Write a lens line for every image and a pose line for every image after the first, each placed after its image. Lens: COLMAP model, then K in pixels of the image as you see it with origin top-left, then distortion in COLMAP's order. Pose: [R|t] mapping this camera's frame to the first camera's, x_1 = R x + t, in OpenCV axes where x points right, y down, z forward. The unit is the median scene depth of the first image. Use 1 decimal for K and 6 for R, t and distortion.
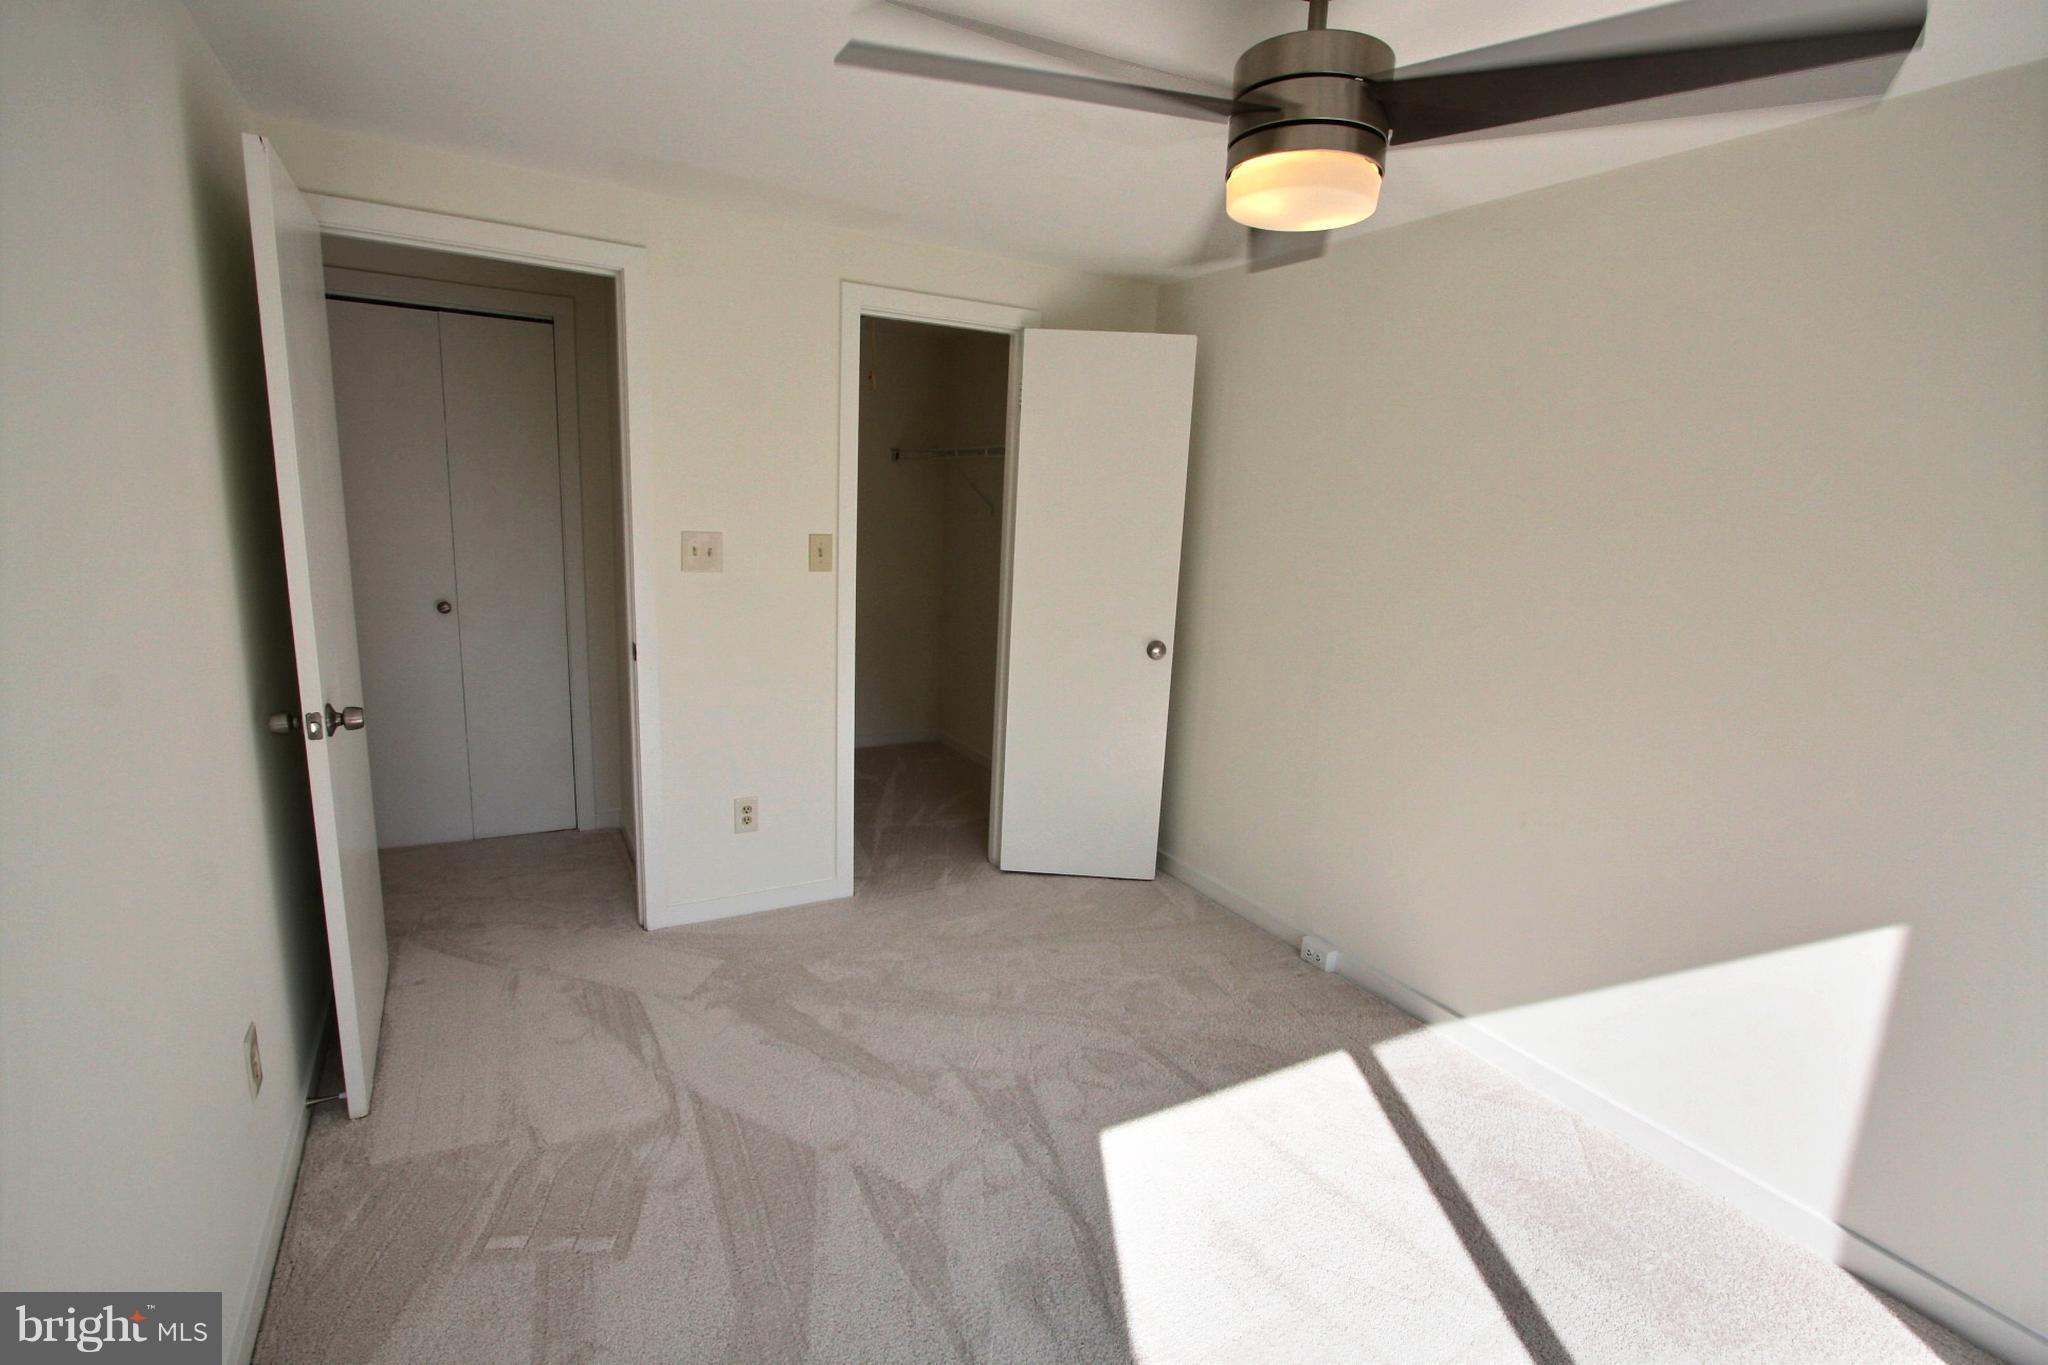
lens RADIAL K [[951.2, 0, 1043.8], [0, 951.2, 683.7], [0, 0, 1]] dist [-0.017230, 0.002914]
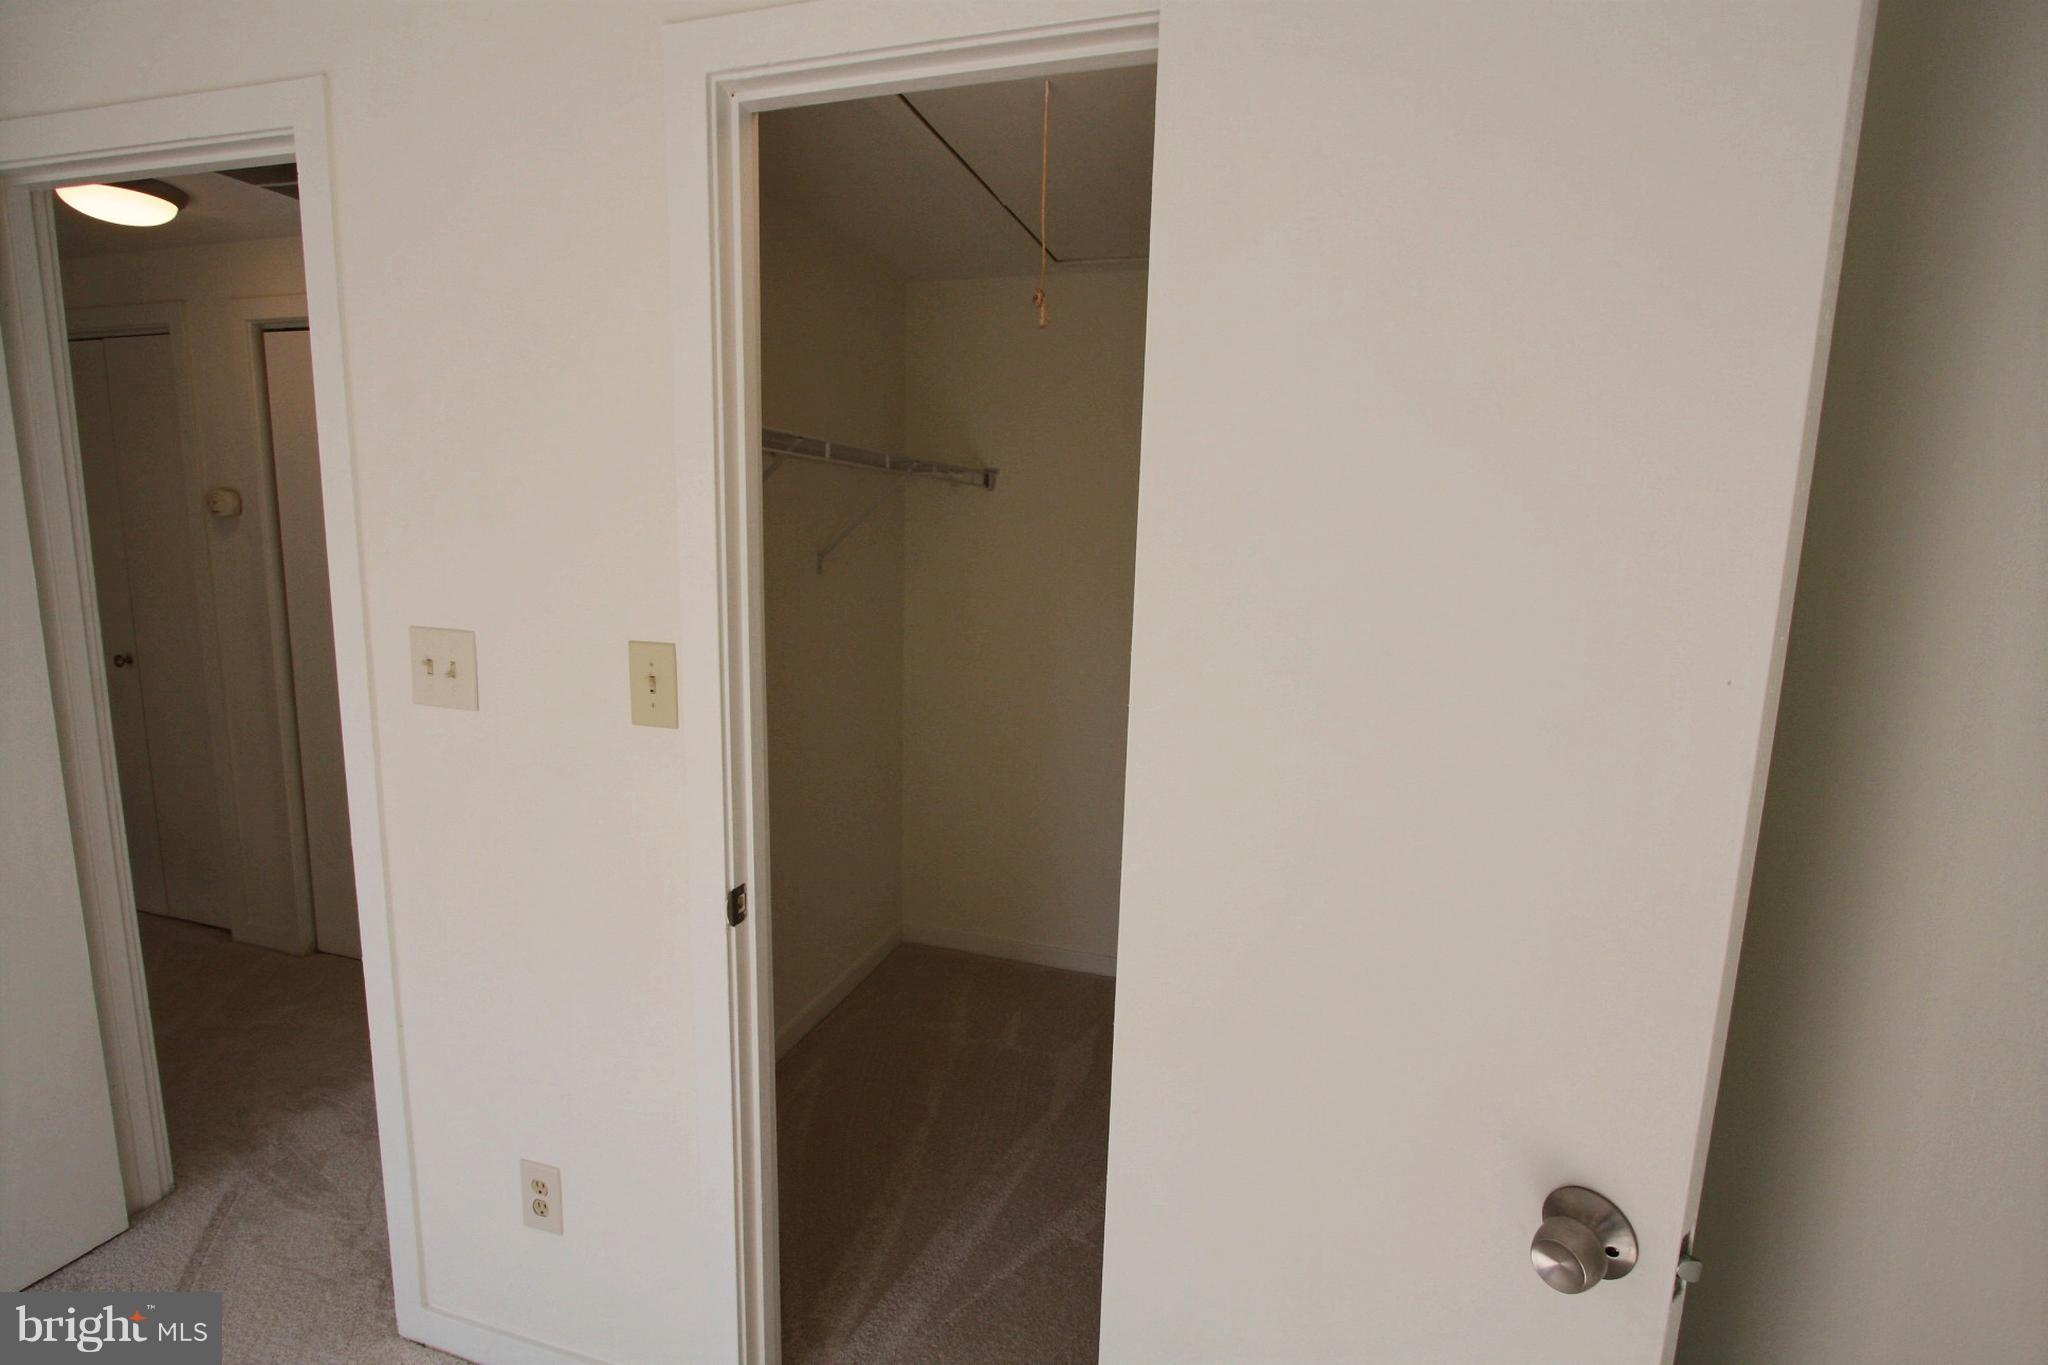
lens RADIAL K [[951.2, 0, 1021.2], [0, 951.2, 703.5], [0, 0, 1]] dist [-0.017230, 0.002914]
pose [[0.676613, 0.087893, -0.731074, 0.201906], [-0.137619, 0.990450, -0.008290, -0.153716], [0.723364, 0.106219, 0.682247, 0.854882]]
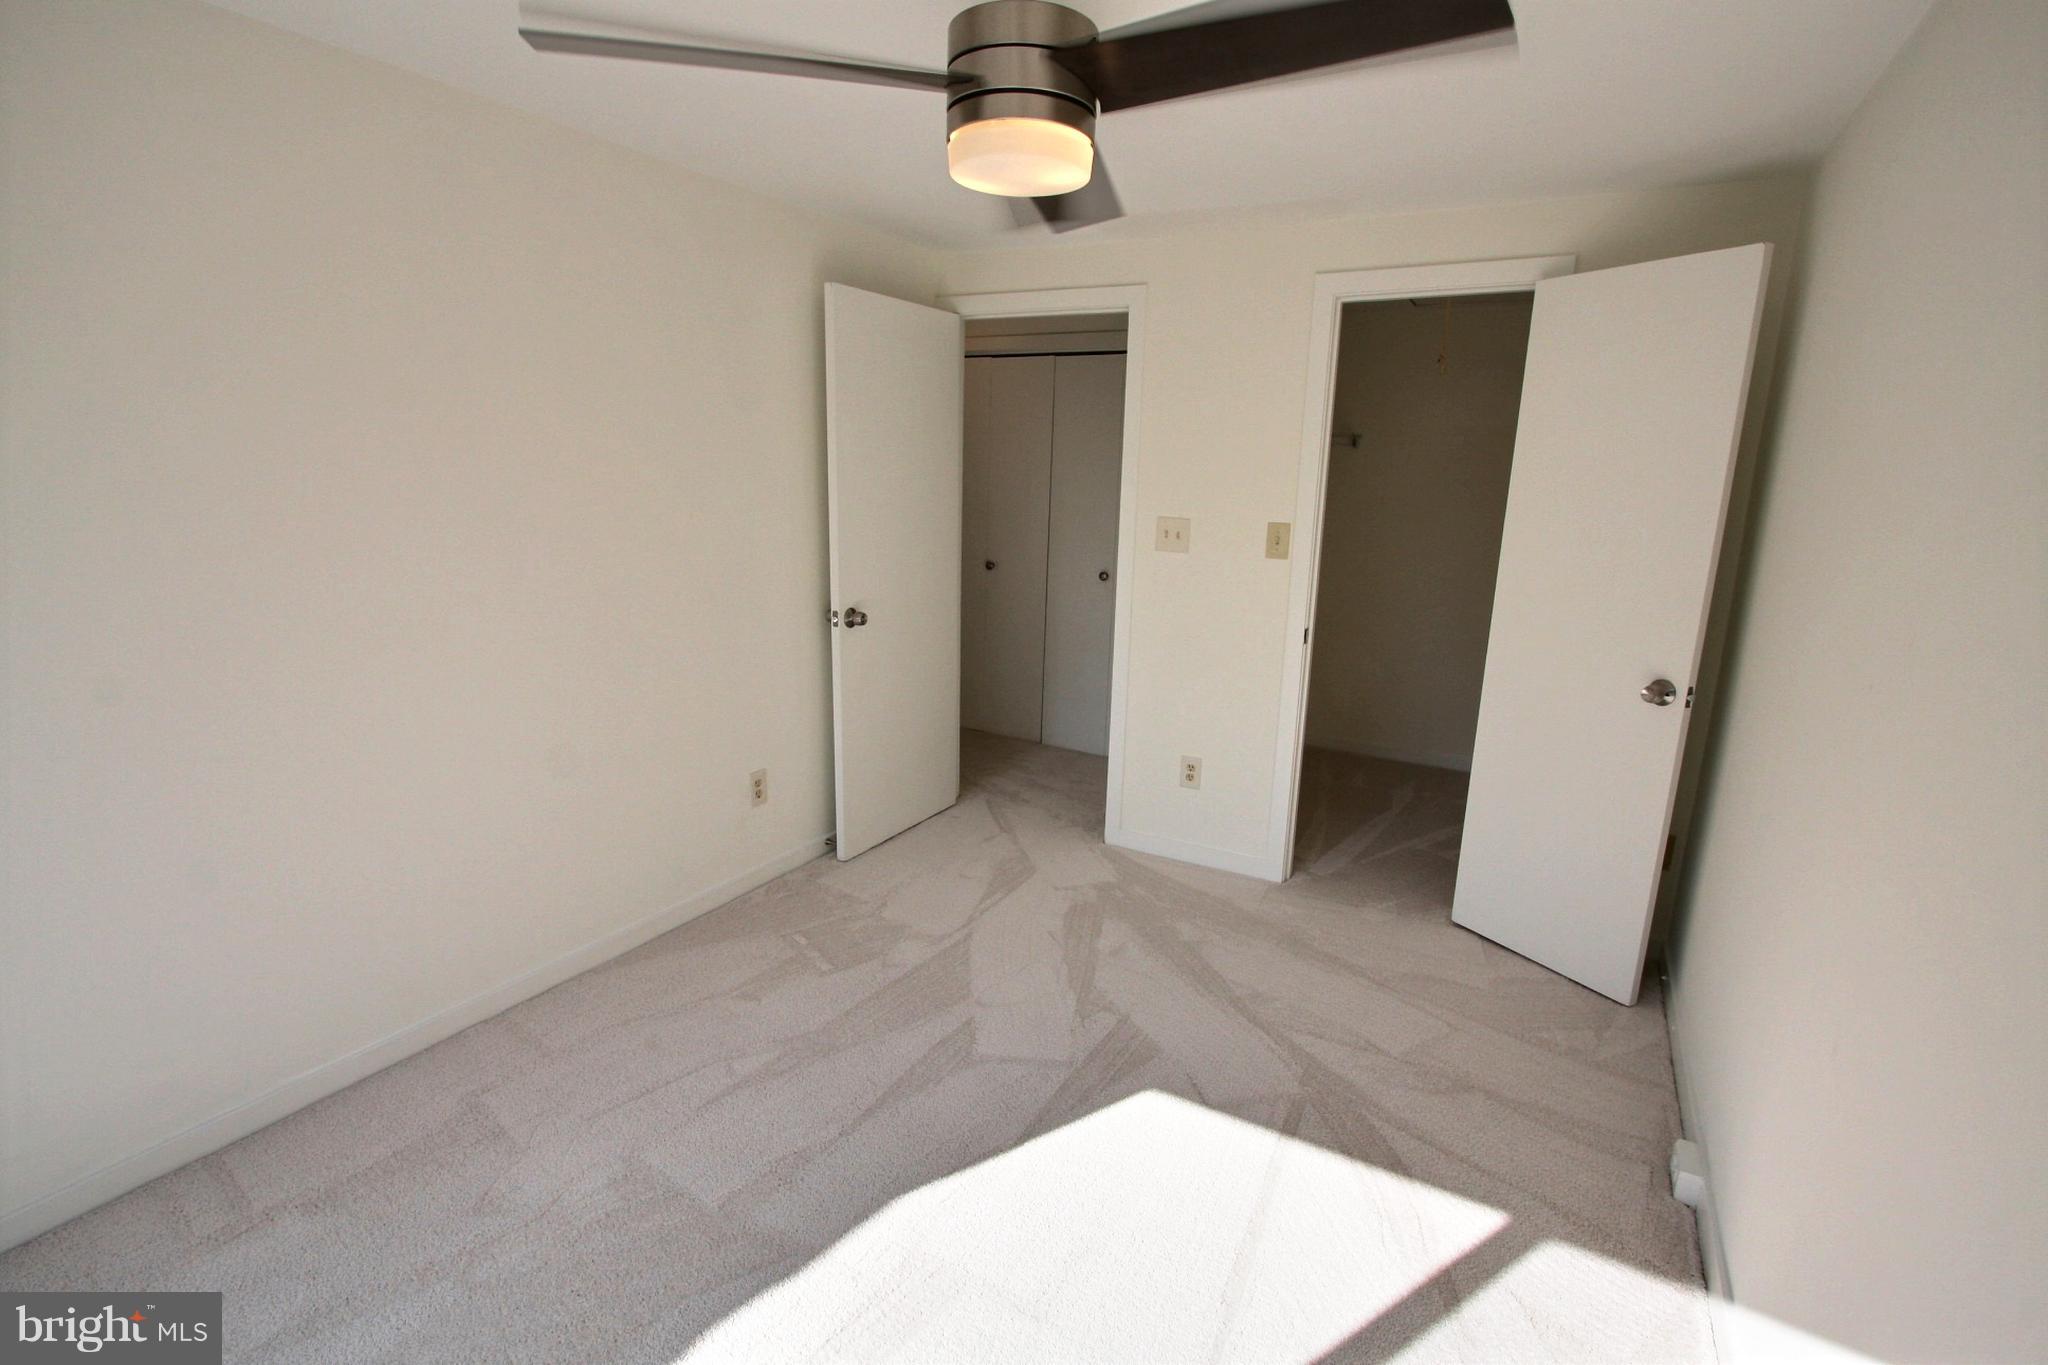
lens RADIAL K [[951.2, 0, 1034.1], [0, 951.2, 693.5], [0, 0, 1]] dist [-0.017230, 0.002914]
pose [[0.512921, 0.151616, -0.844941, 0.548639], [-0.170148, 0.982707, 0.073049, -0.004084], [0.841405, 0.106297, 0.529848, 0.251799]]
